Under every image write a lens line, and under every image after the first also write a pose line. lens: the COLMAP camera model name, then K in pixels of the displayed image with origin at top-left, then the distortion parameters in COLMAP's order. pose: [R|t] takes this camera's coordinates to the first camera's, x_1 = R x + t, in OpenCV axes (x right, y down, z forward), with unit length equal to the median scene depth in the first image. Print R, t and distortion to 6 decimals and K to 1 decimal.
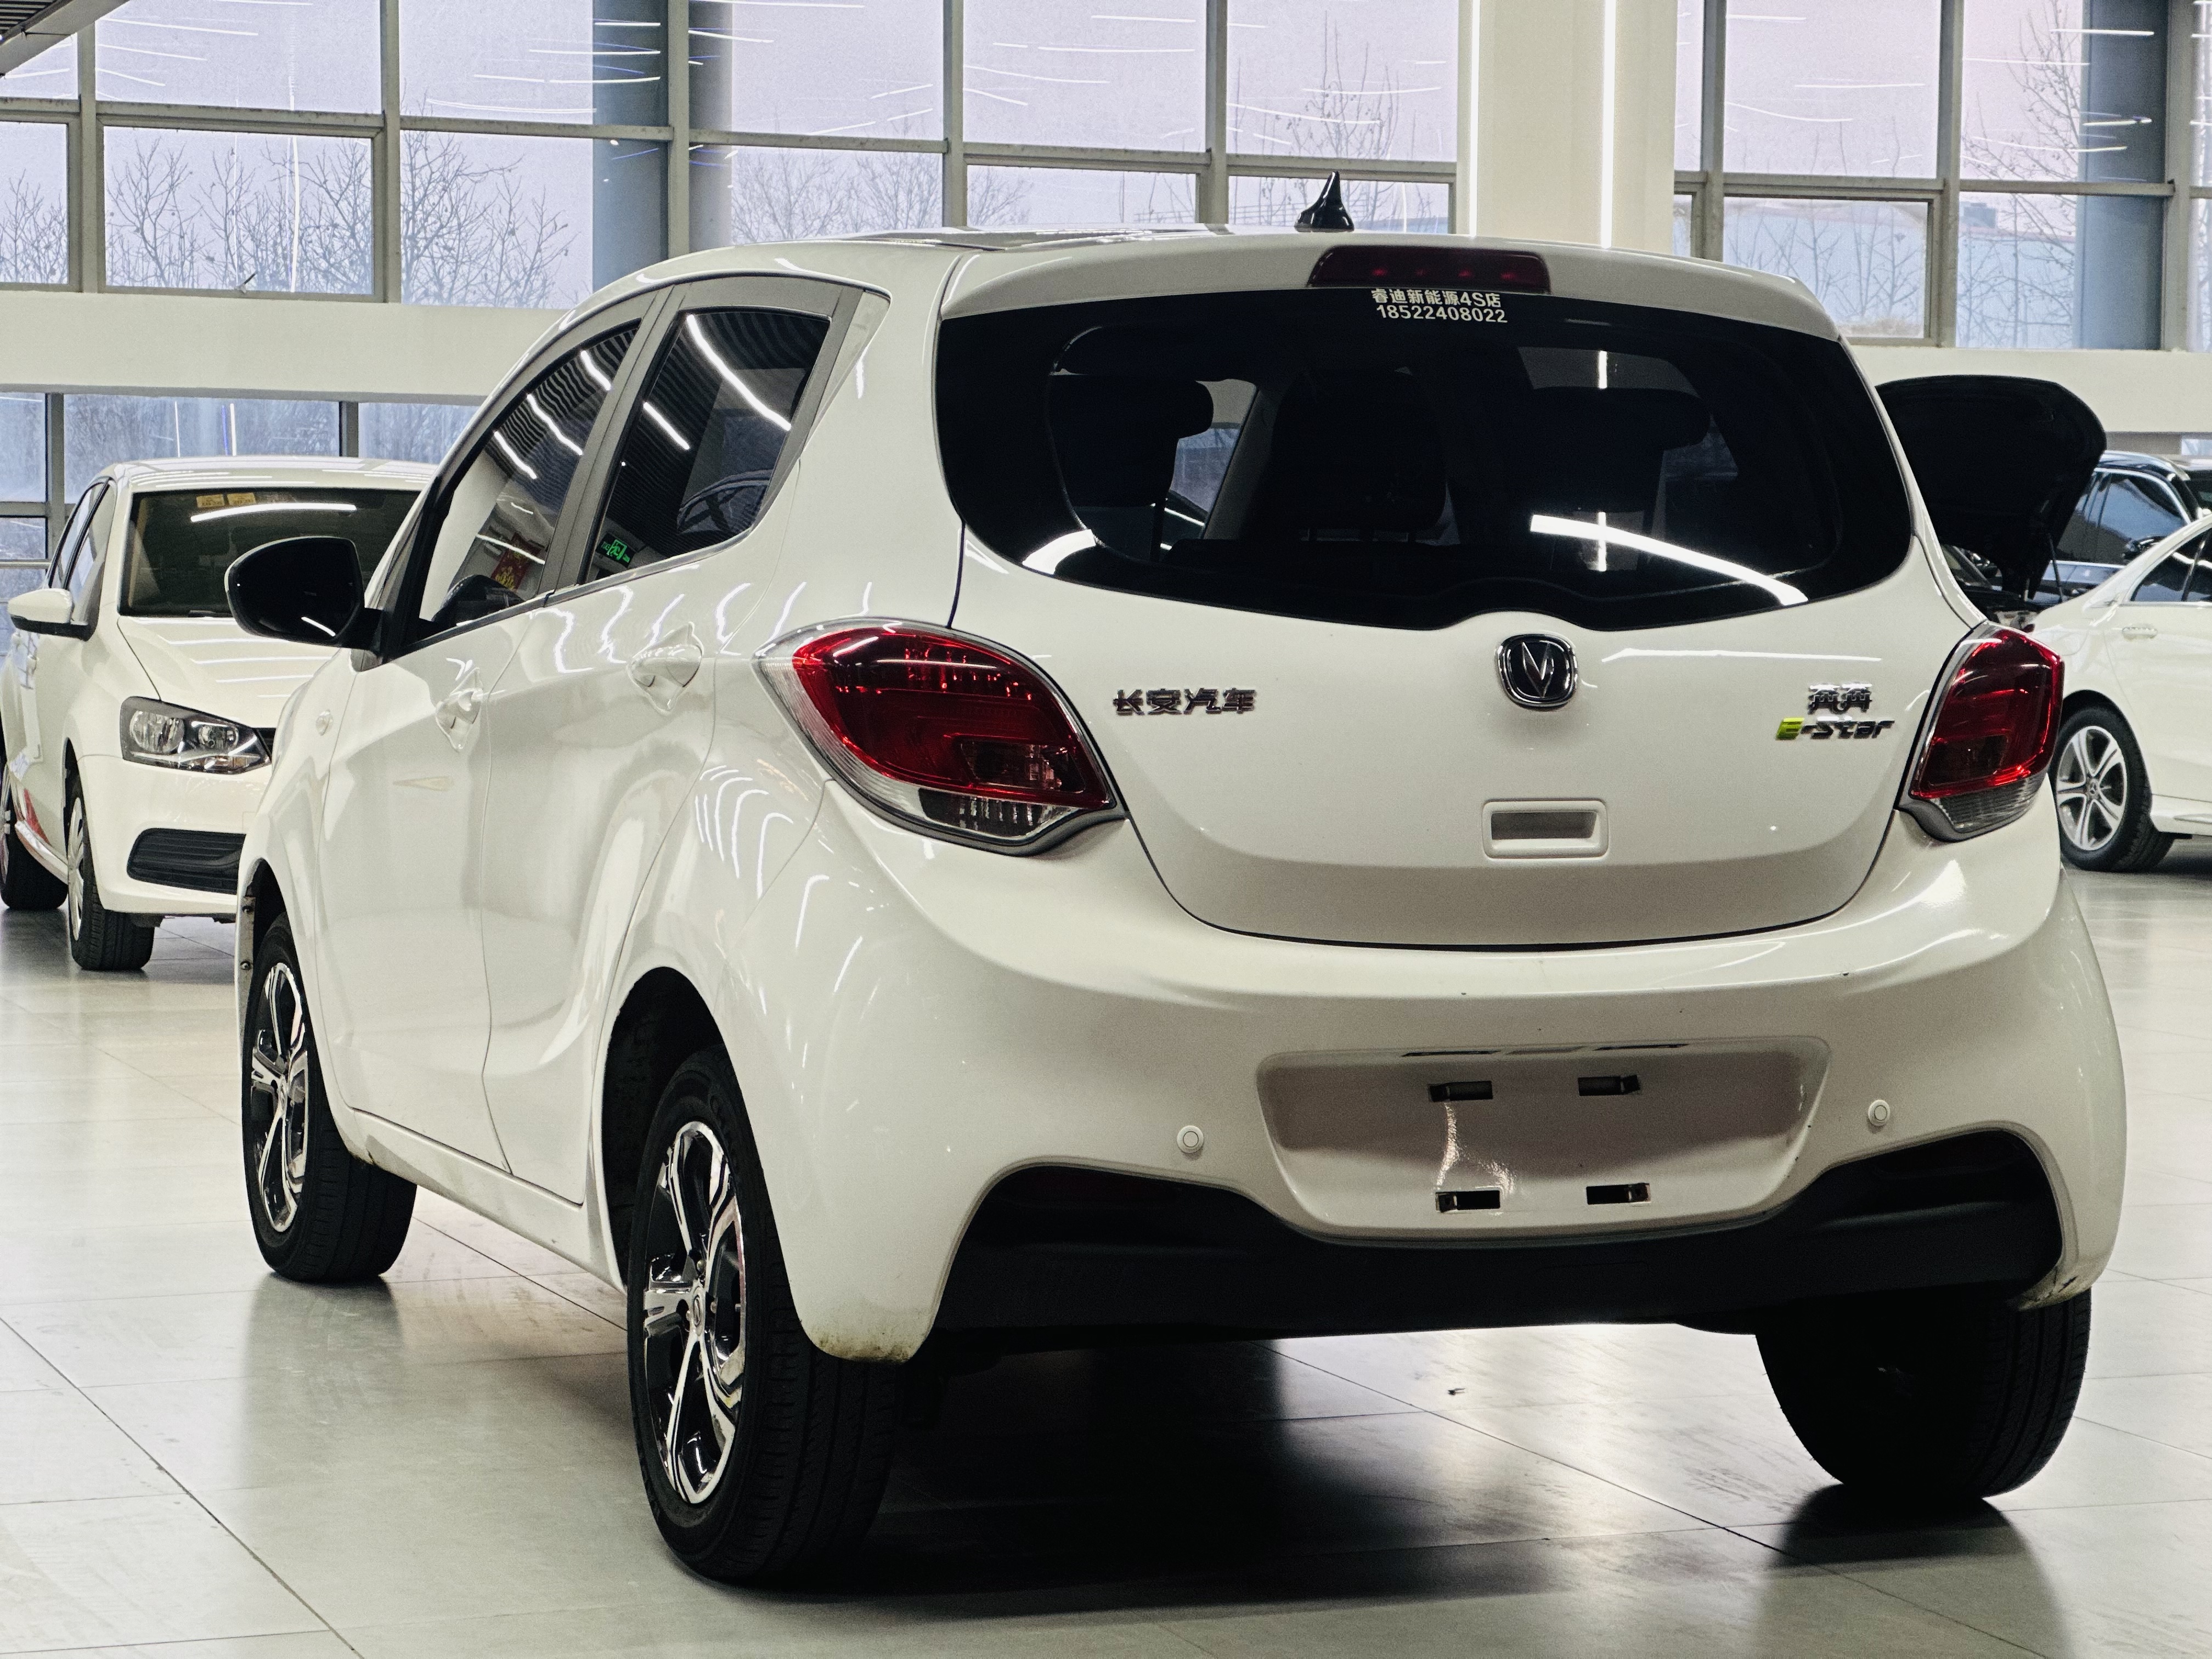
lens RADIAL K [[5080.3, 0, 1106.0], [0, 5080.3, 829.5], [0, 0, 1]] dist [-0.235913, 6.335120]
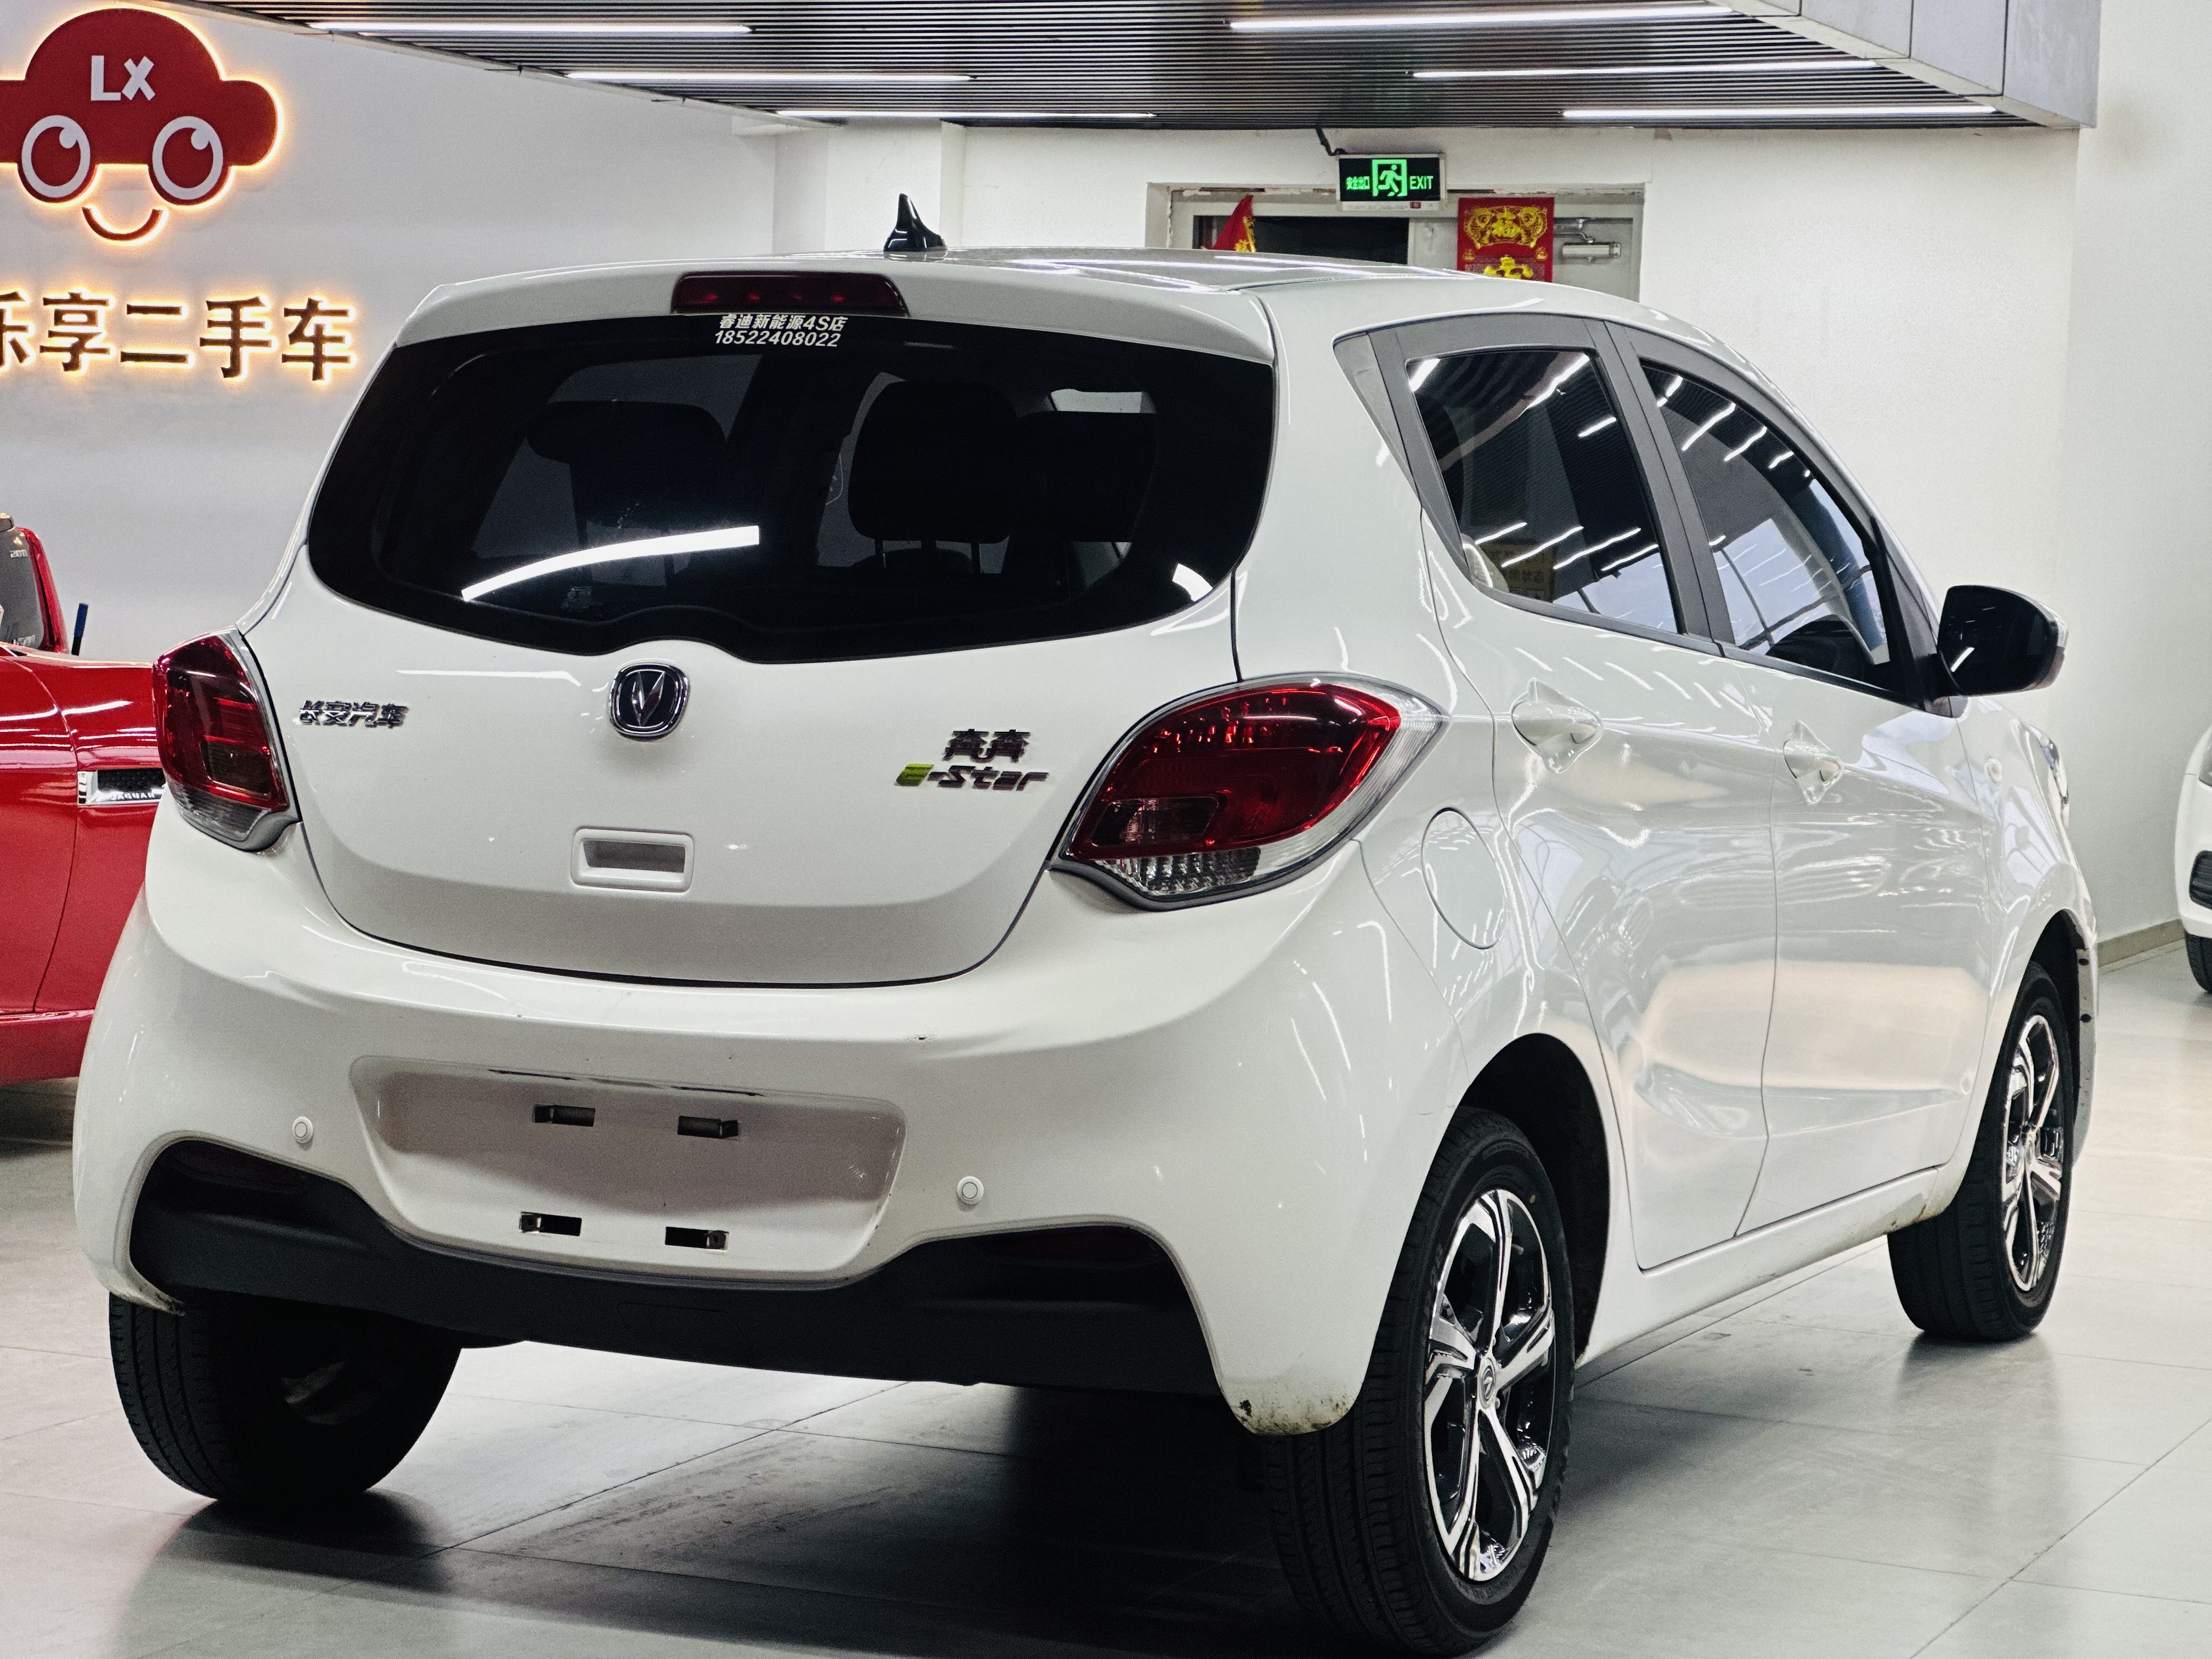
lens RADIAL K [[5080.3, 0, 1106.0], [0, 5080.3, 829.5], [0, 0, 1]] dist [-0.235913, 6.335120]
pose [[0.710510, 0.059417, -0.701175, 0.834537], [-0.061062, 0.997876, 0.022685, -0.033658], [0.701033, 0.026697, 0.712629, 0.354818]]
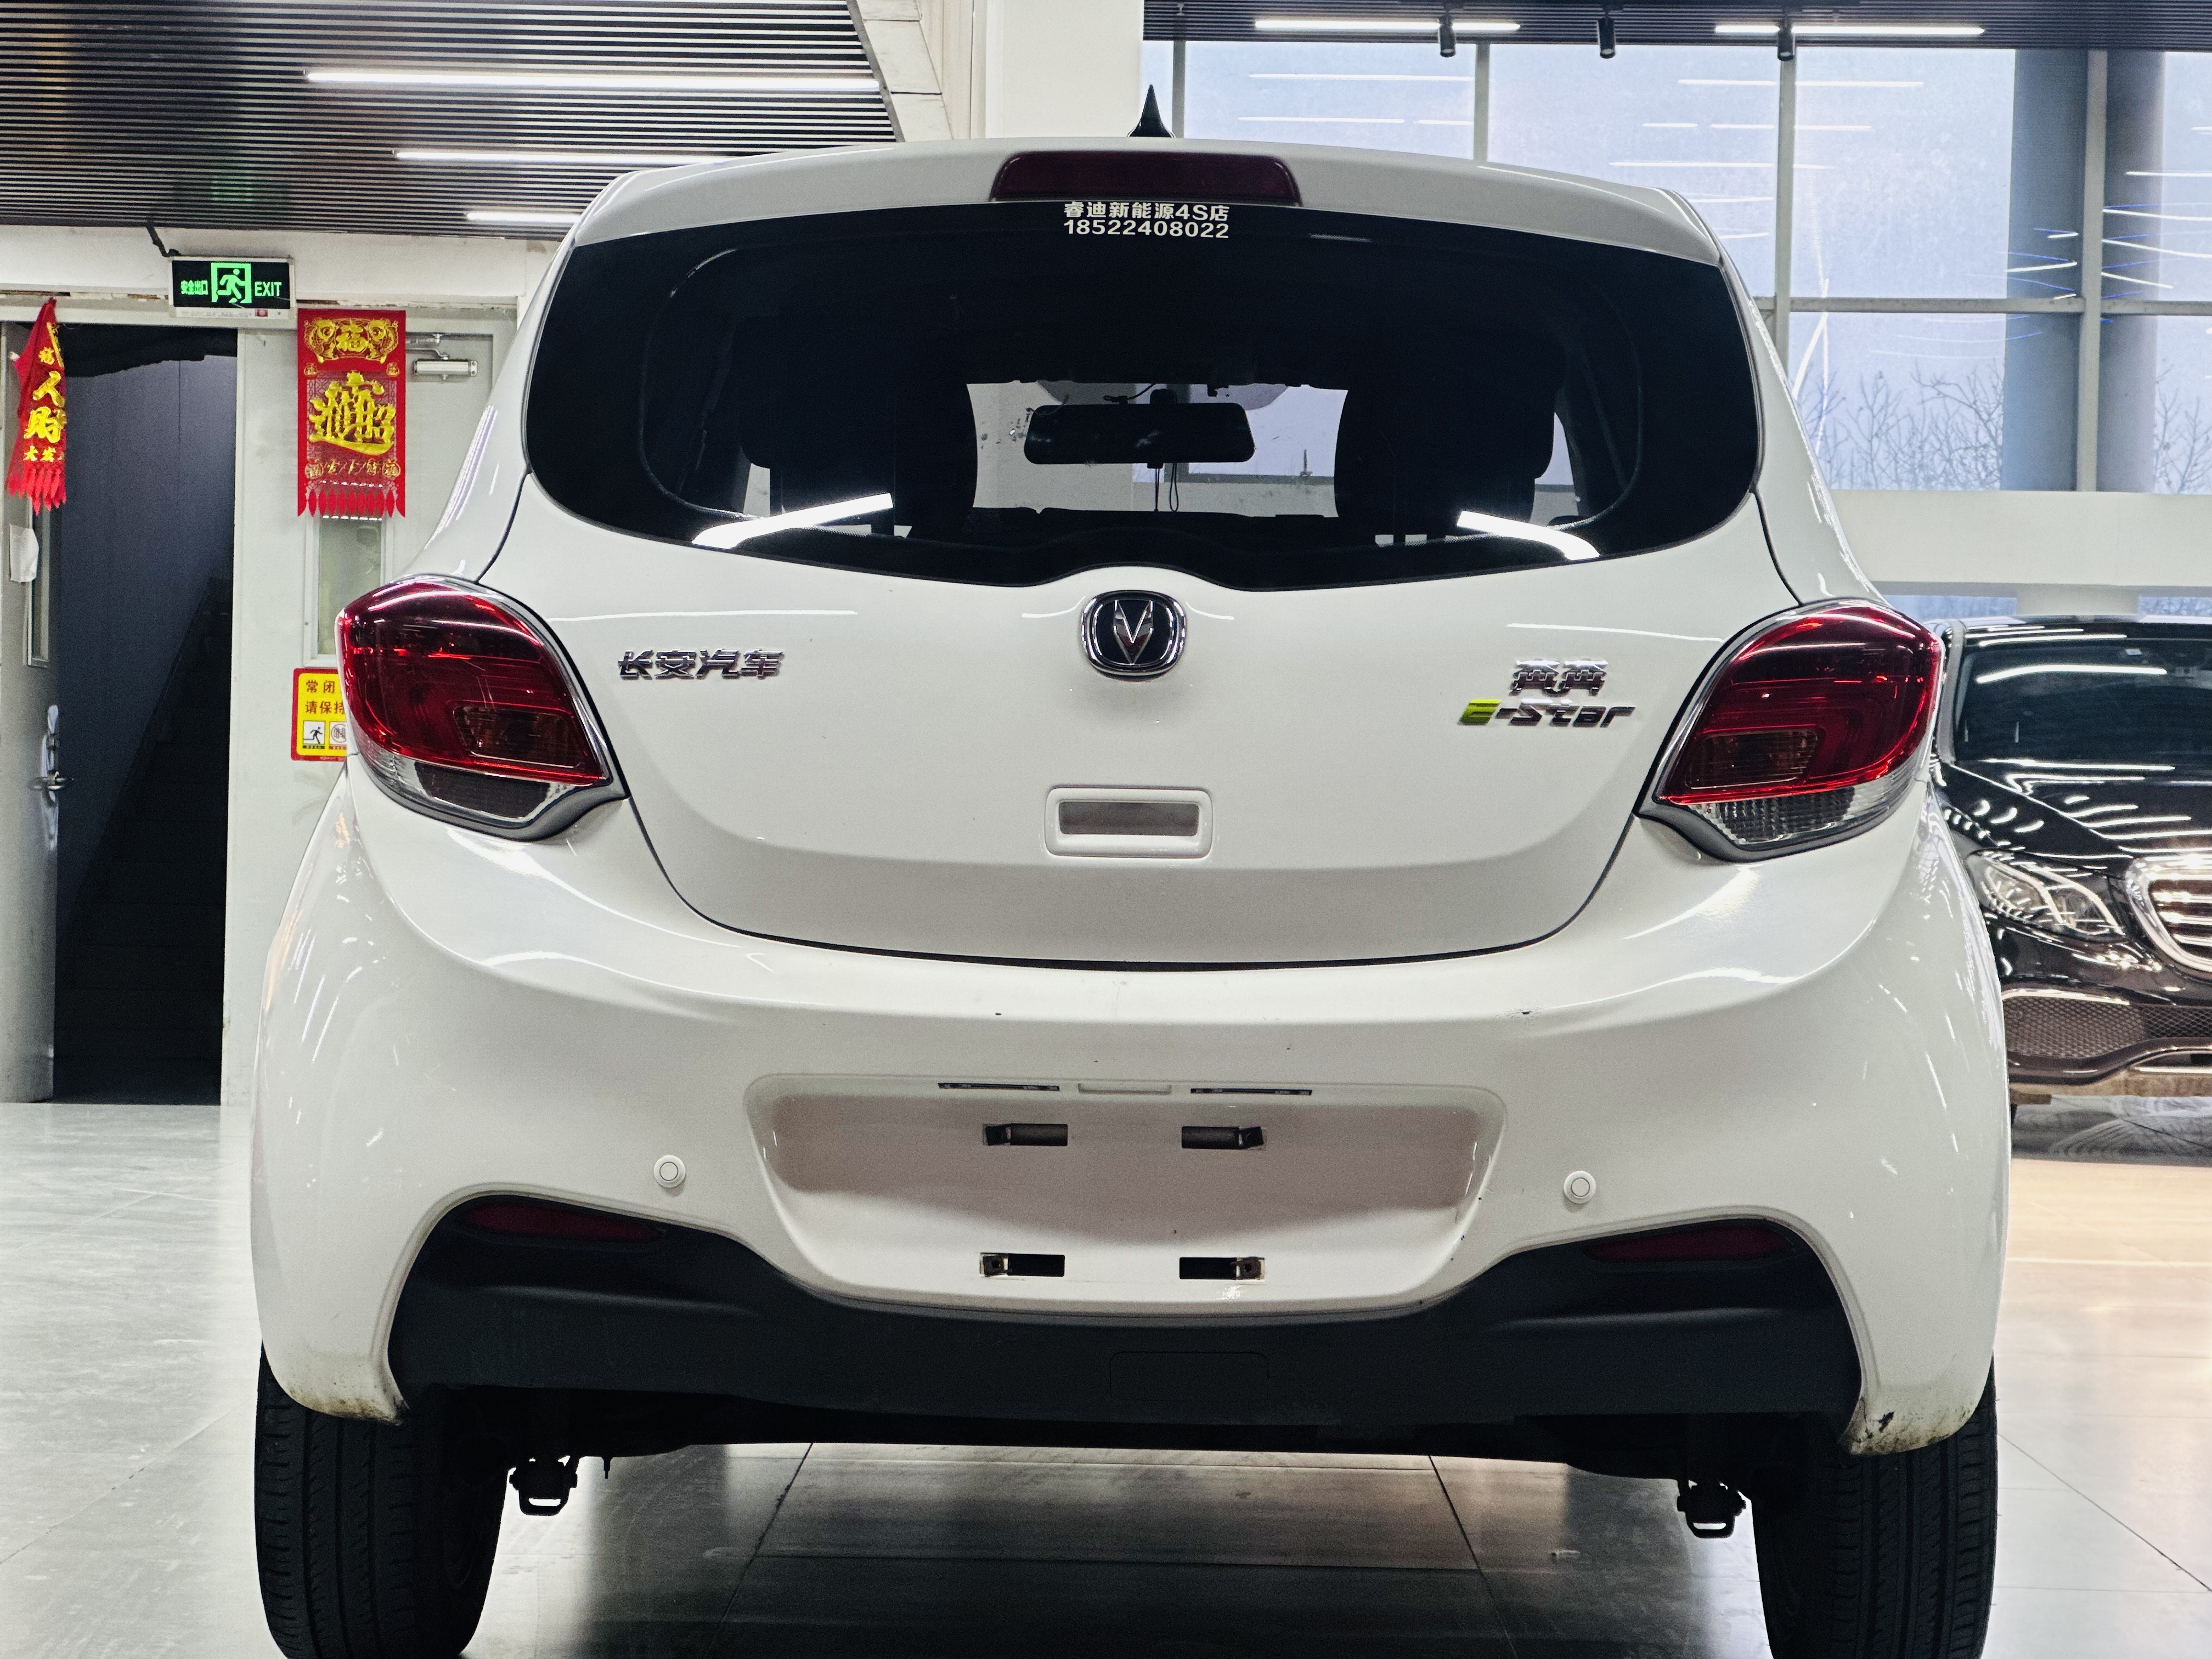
lens RADIAL K [[5080.3, 0, 1106.0], [0, 5080.3, 829.5], [0, 0, 1]] dist [-0.235913, 6.335120]
pose [[0.930305, 0.011612, -0.366602, 0.383480], [-0.030502, 0.998486, -0.045774, 0.038772], [0.365516, 0.053766, 0.929251, 0.221674]]
